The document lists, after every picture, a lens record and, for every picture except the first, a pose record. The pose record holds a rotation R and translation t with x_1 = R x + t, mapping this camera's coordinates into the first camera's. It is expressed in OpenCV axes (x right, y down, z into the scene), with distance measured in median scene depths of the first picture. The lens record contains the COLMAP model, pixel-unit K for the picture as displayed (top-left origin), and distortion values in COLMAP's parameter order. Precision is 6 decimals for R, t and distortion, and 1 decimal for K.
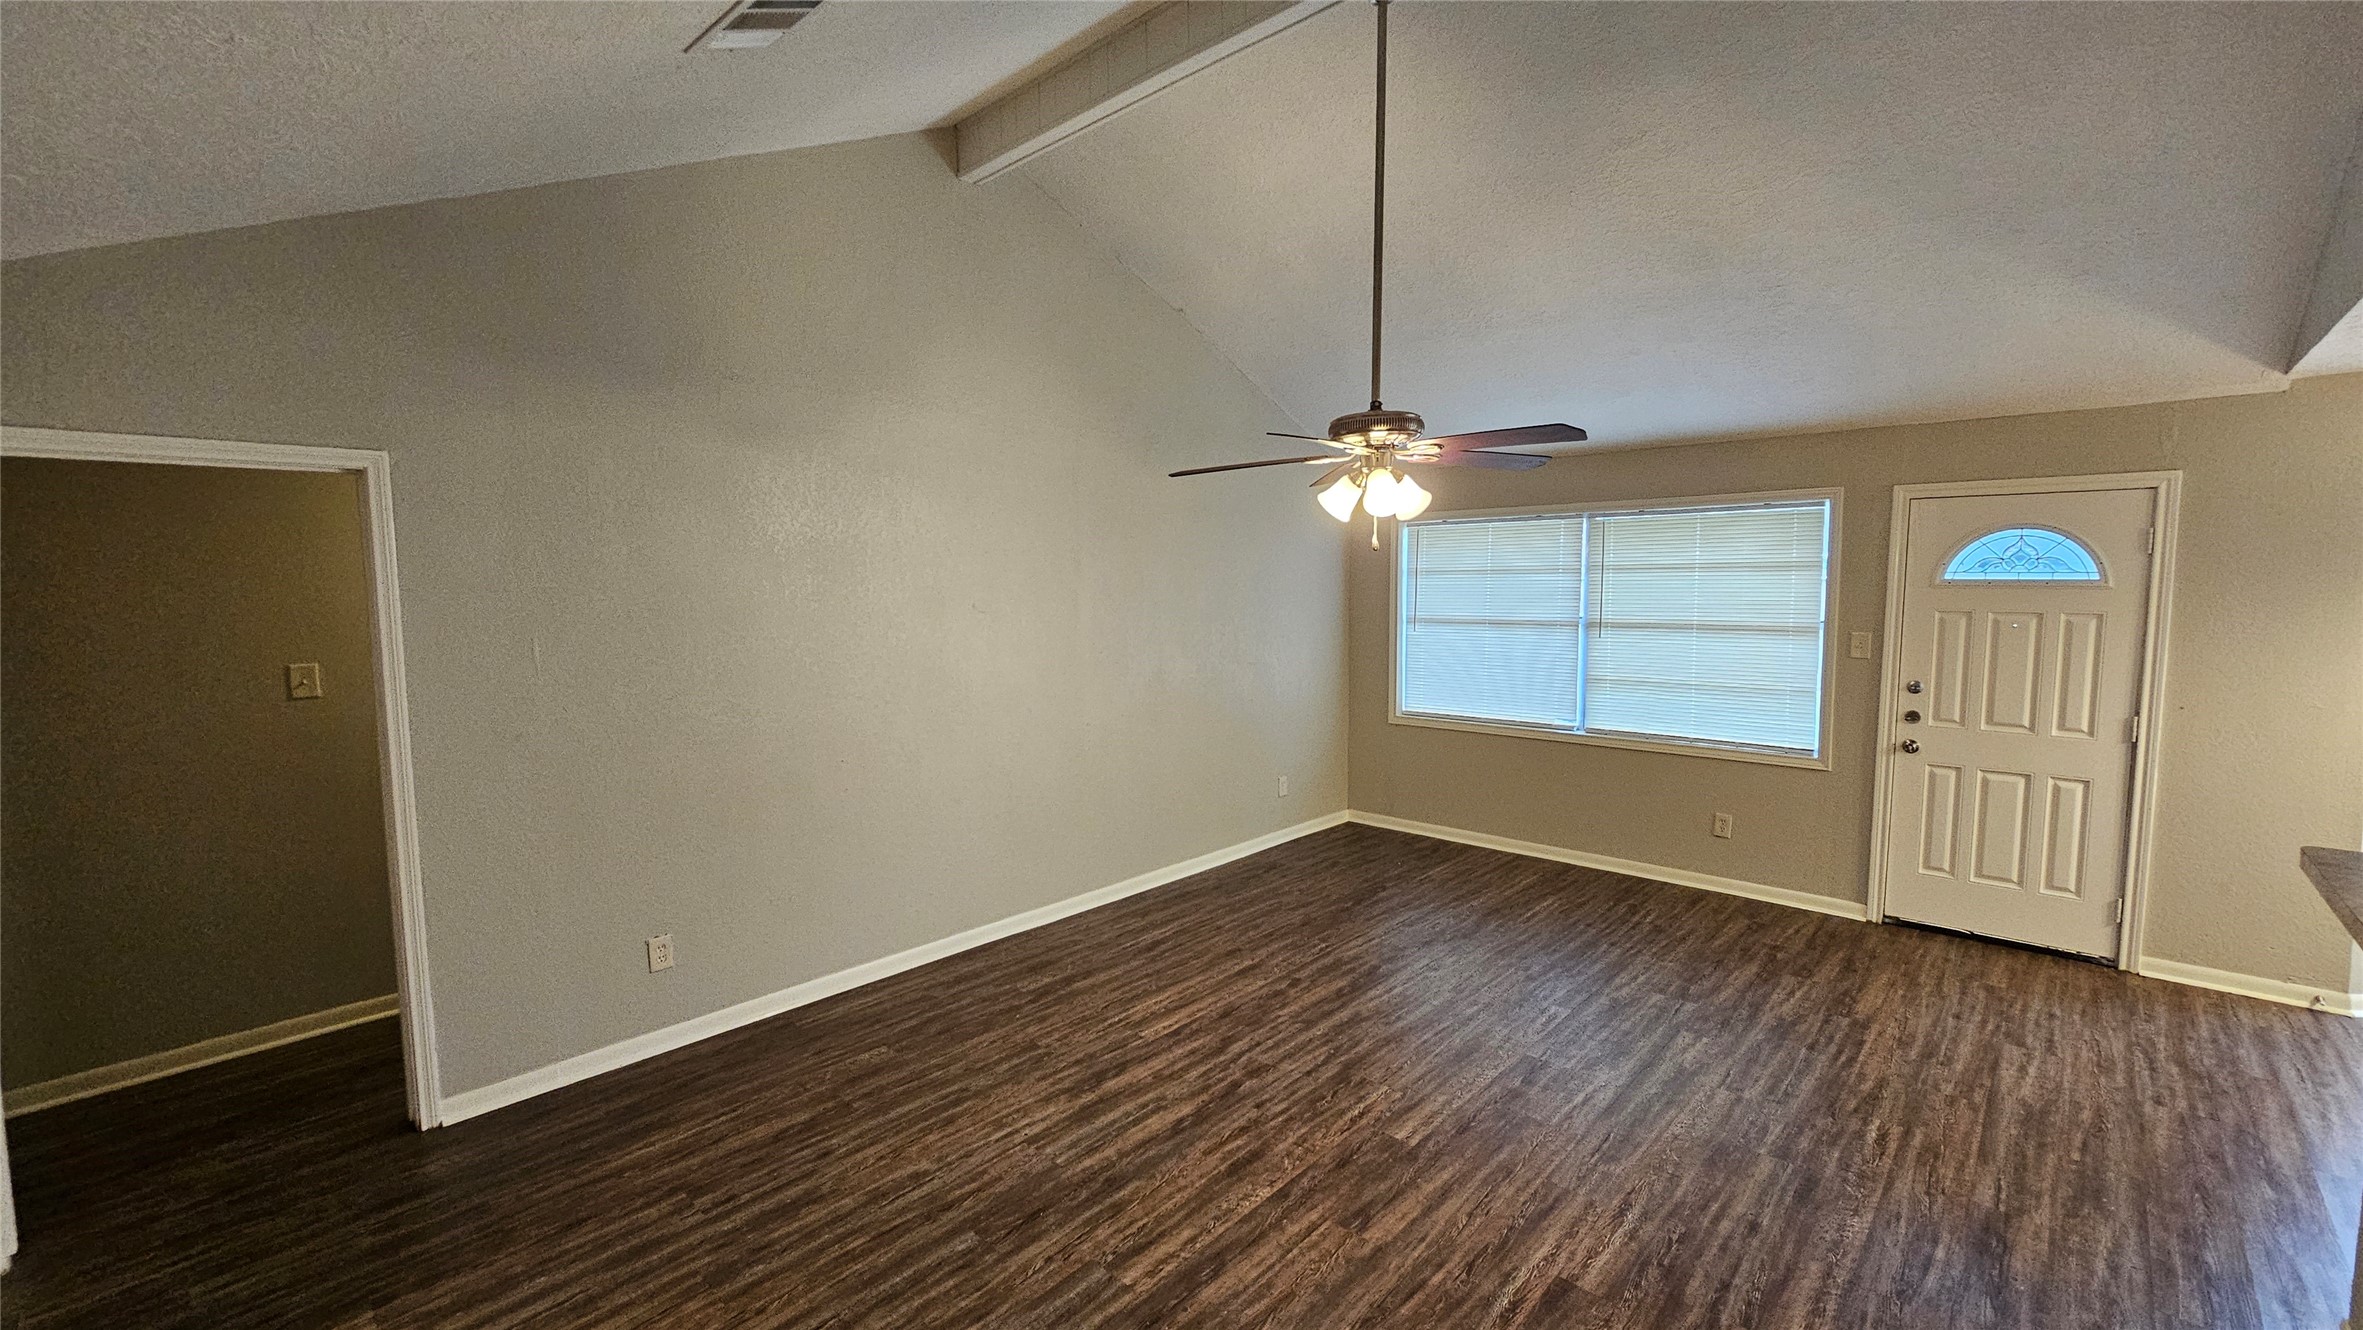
lens RADIAL K [[968.1, 0, 1178.3], [0, 968.1, 663.1], [0, 0, 1]] dist [0.003288, -0.000272]
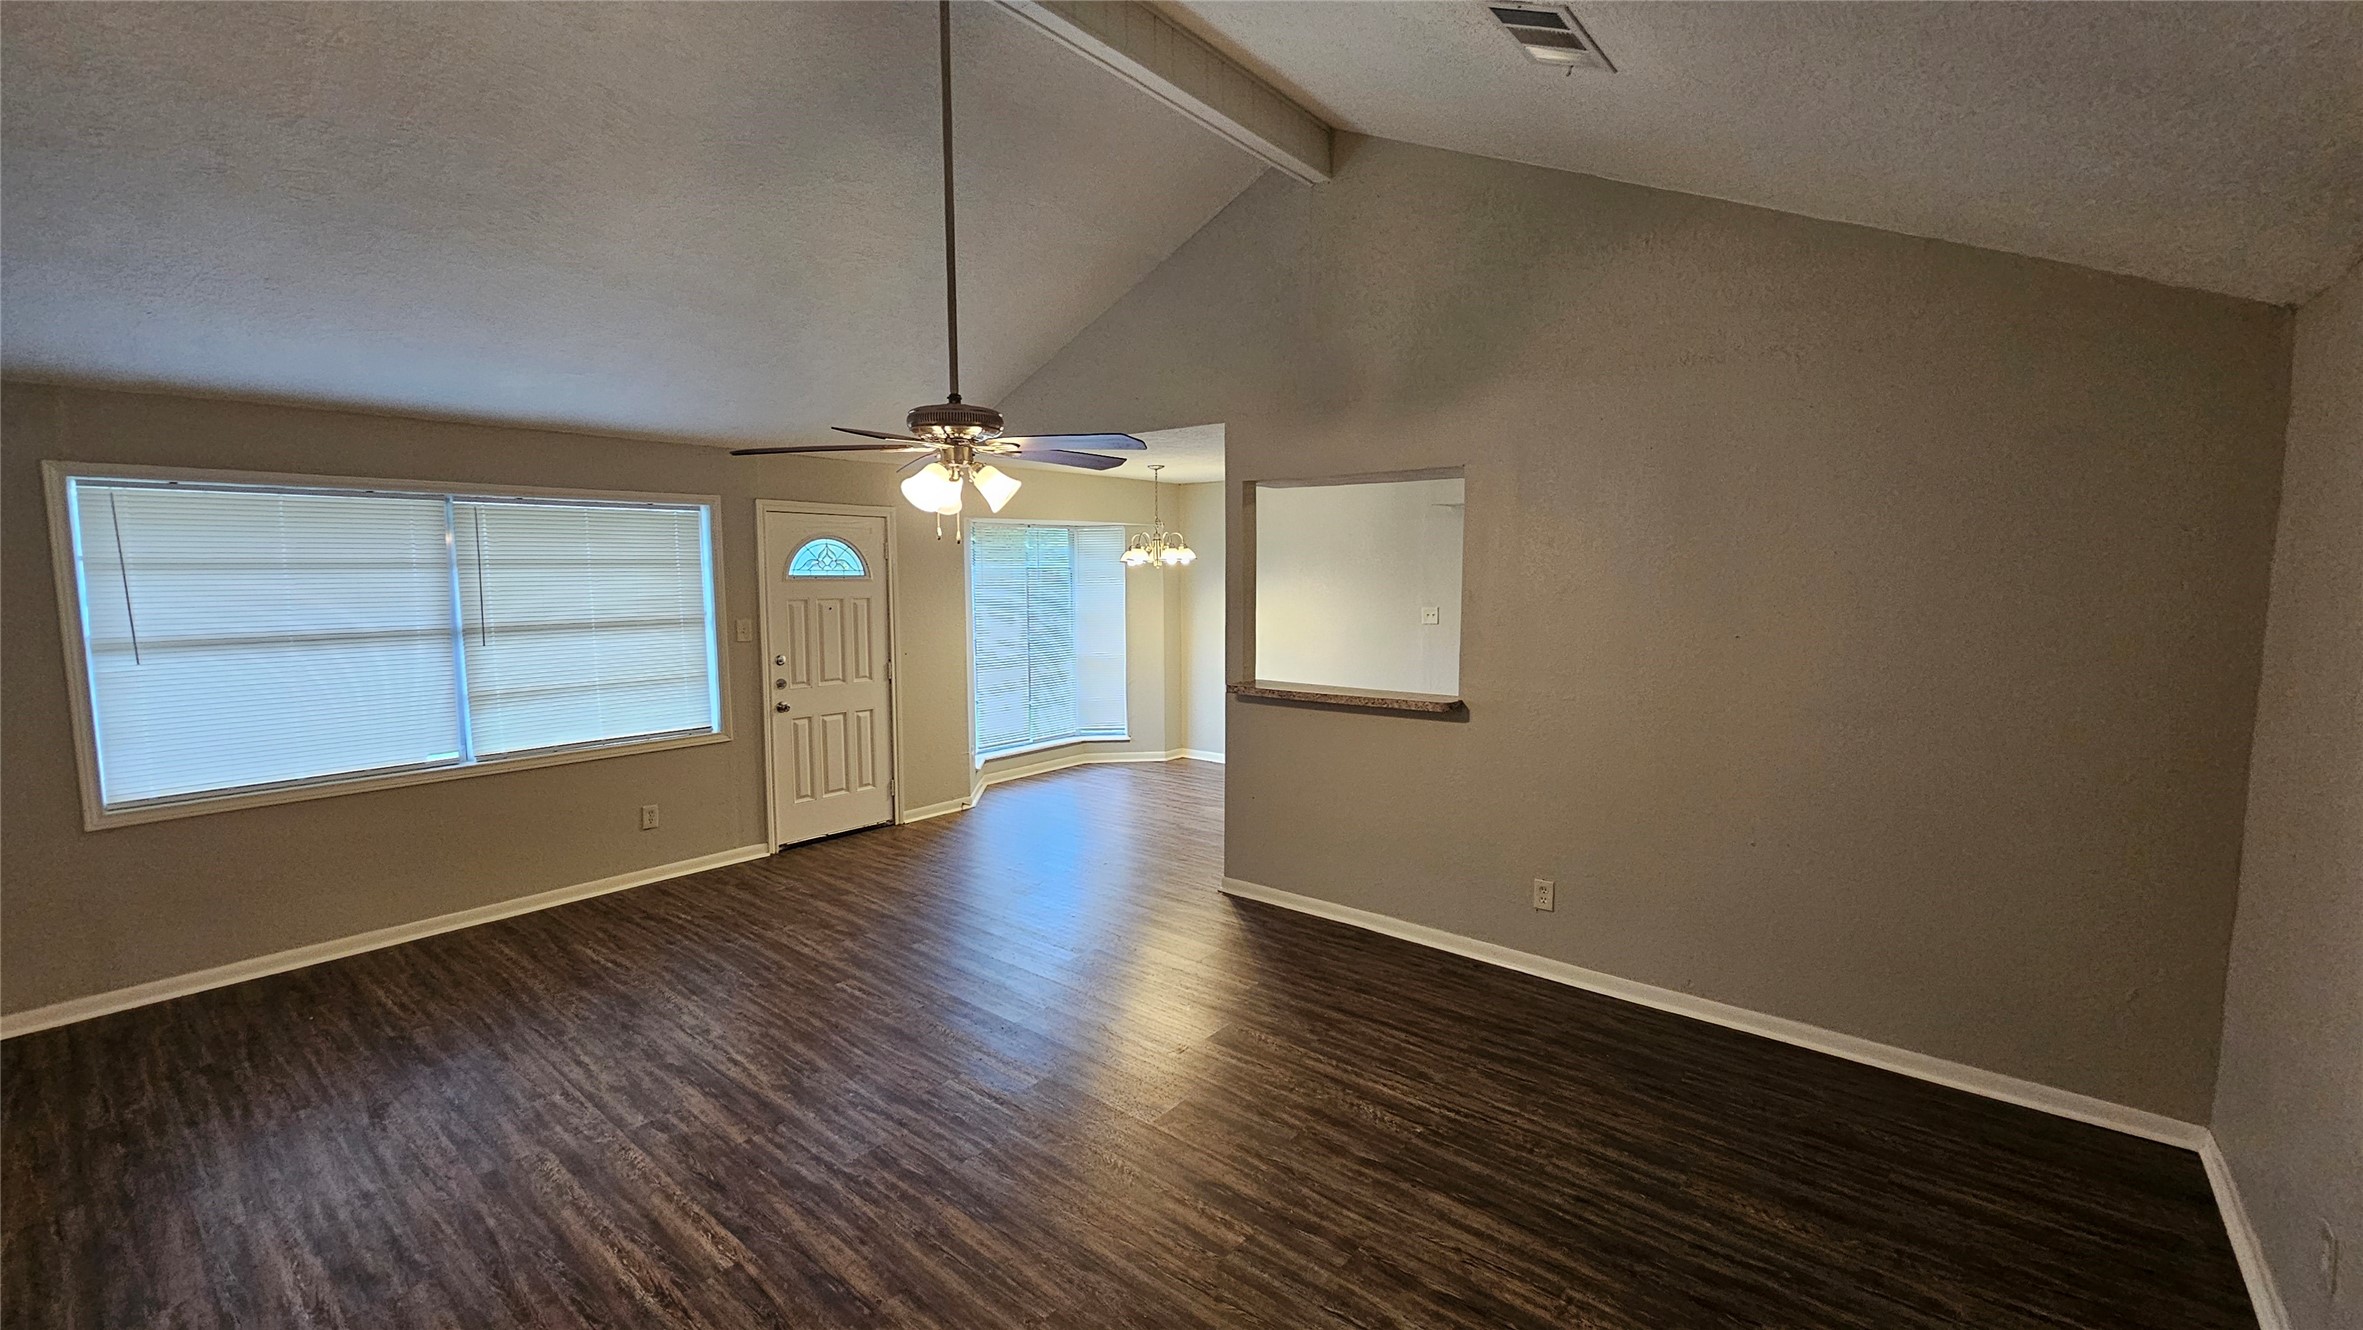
lens RADIAL K [[968.1, 0, 1178.3], [0, 968.1, 663.1], [0, 0, 1]] dist [0.003288, -0.000272]
pose [[-0.060858, -0.088156, 0.994246, -0.632121], [0.092925, 0.991266, 0.093580, -0.049749], [-0.993811, 0.098085, -0.052135, 0.650665]]
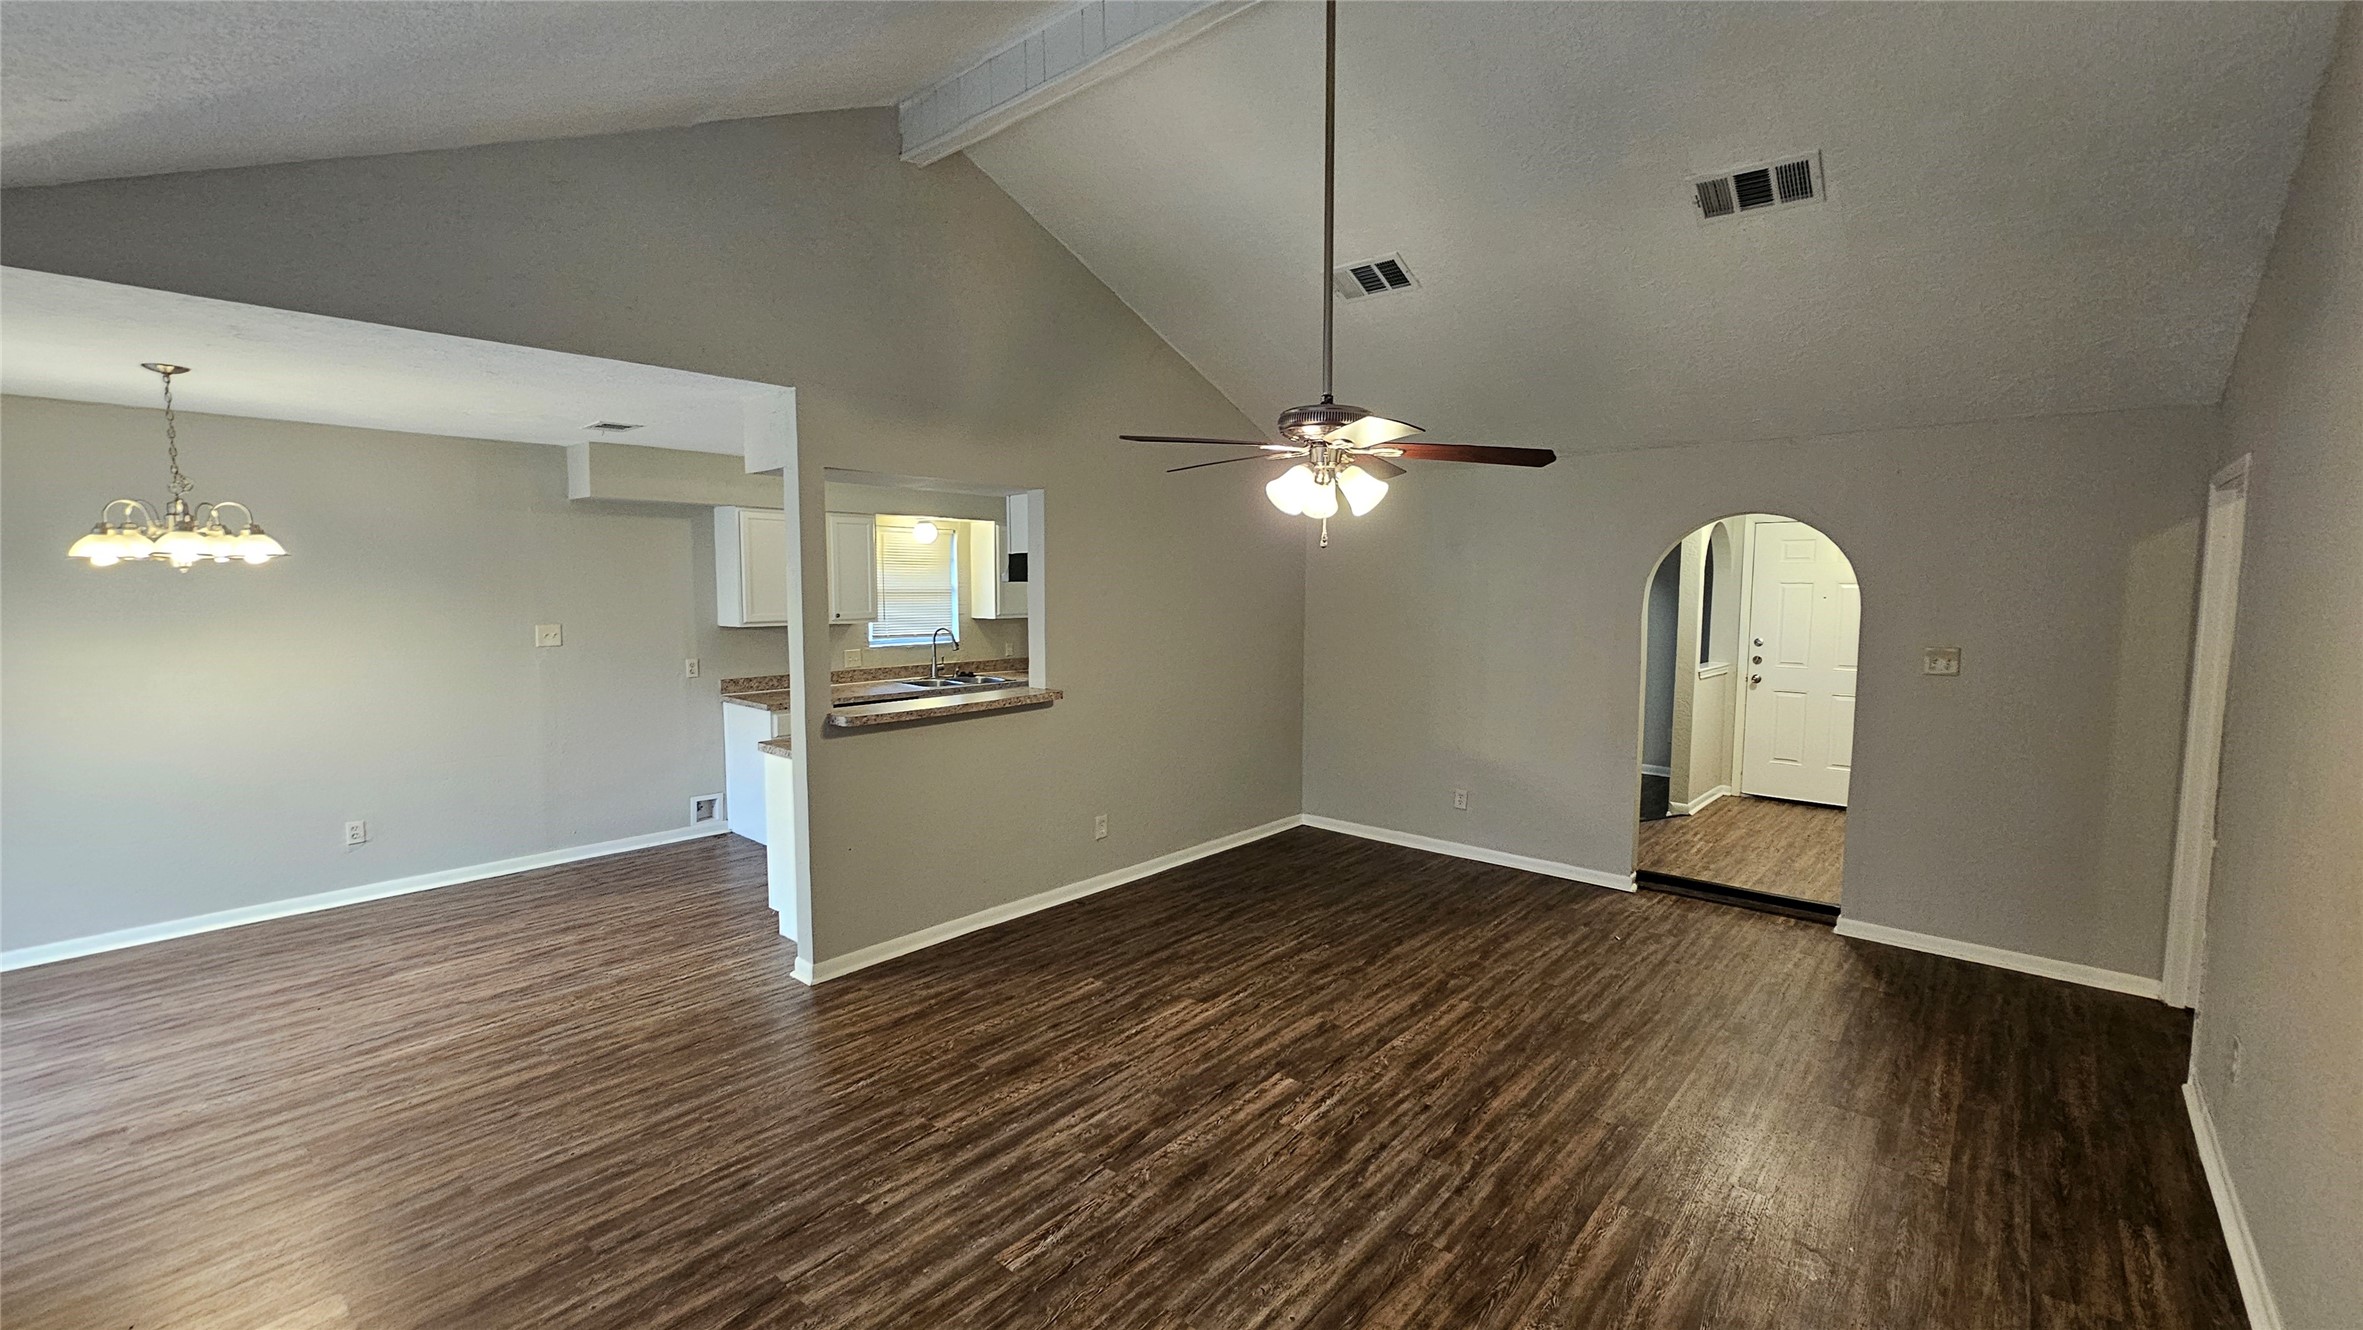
lens RADIAL K [[951.9, 0, 1173.0], [0, 951.9, 669.5], [0, 0, 1]] dist [0.006561, 0.000023]
pose [[-0.999652, 0.006590, -0.025548, 0.295792], [0.001878, 0.983617, 0.180264, -0.130620], [0.026318, 0.180153, -0.983286, 1.521023]]
